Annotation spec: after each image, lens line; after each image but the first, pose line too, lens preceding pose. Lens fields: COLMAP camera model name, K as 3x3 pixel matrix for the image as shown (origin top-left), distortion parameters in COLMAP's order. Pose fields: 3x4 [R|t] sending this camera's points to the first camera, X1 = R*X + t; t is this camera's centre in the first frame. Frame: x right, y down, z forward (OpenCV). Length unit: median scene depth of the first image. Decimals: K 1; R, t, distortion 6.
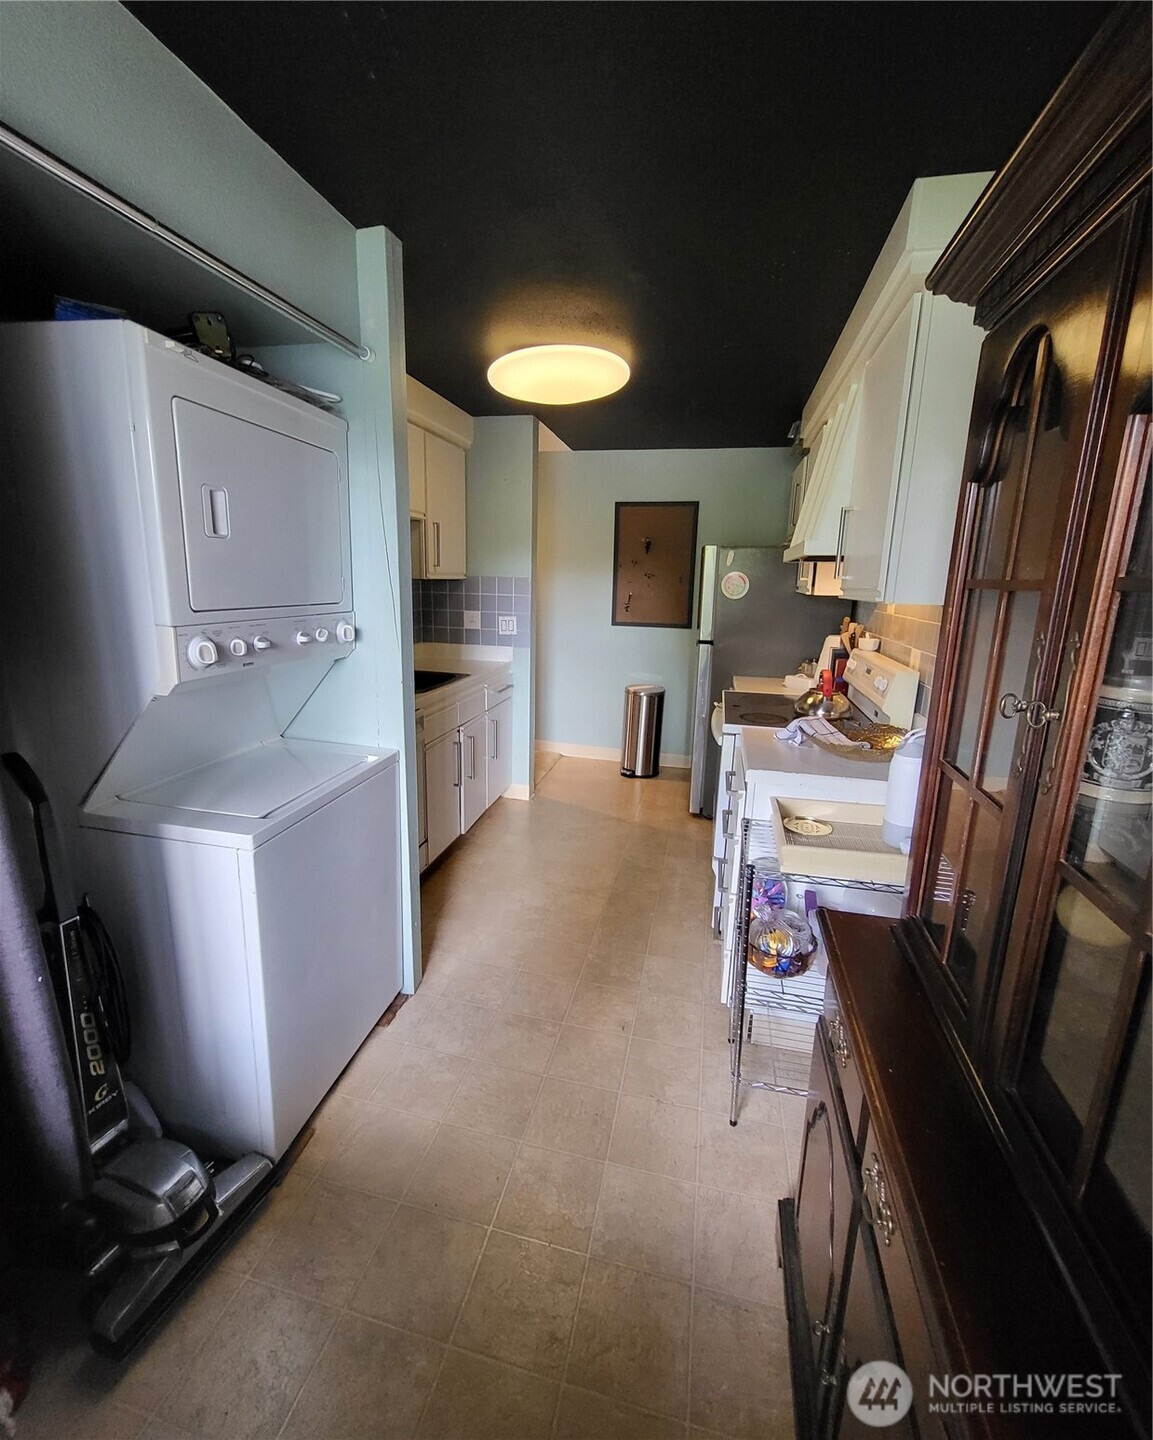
lens RADIAL K [[605.6, 0, 576.2], [0, 605.6, 719.9], [0, 0, 1]] dist [0.003739, -0.002171]
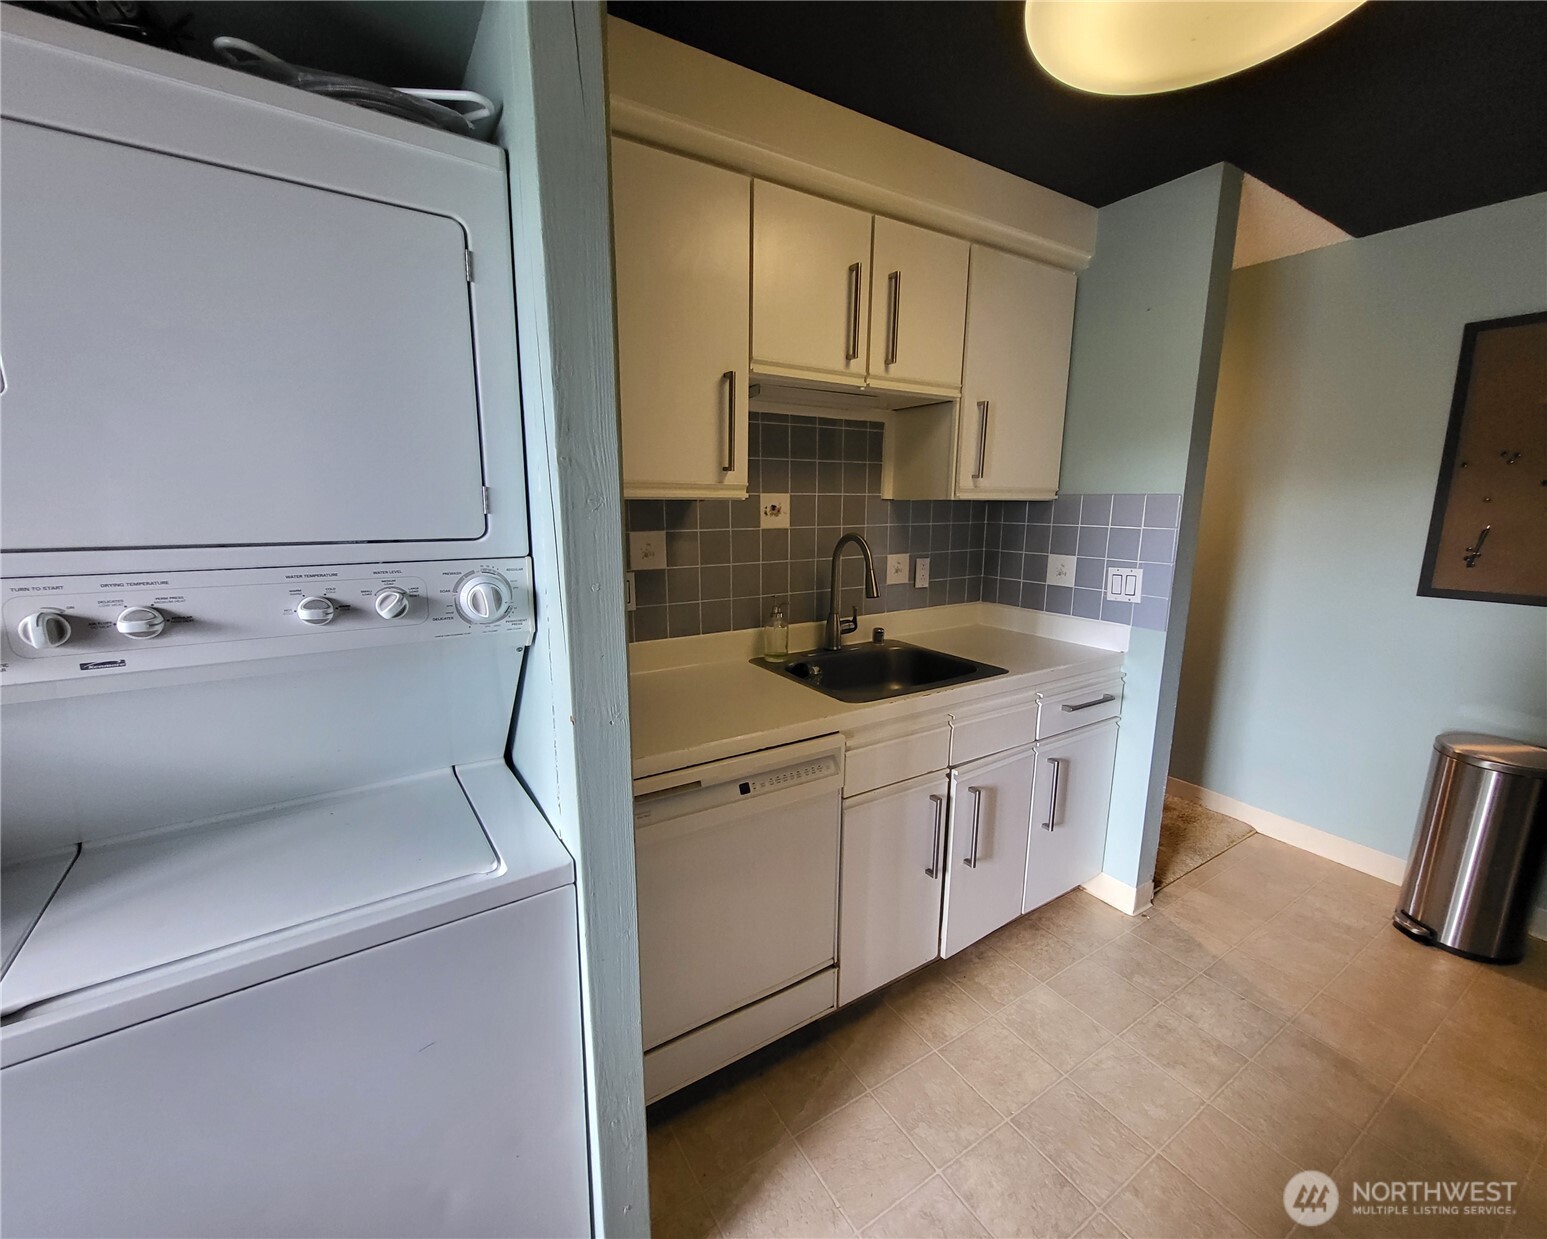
lens RADIAL K [[650.7, 0, 789.8], [0, 650.7, 624.5], [0, 0, 1]] dist [0.003739, -0.002171]
pose [[0.716115, 0.110513, -0.689178, 0.073847], [-0.148640, 0.988883, 0.004122, -0.079175], [0.681972, 0.099488, 0.724580, 0.385780]]
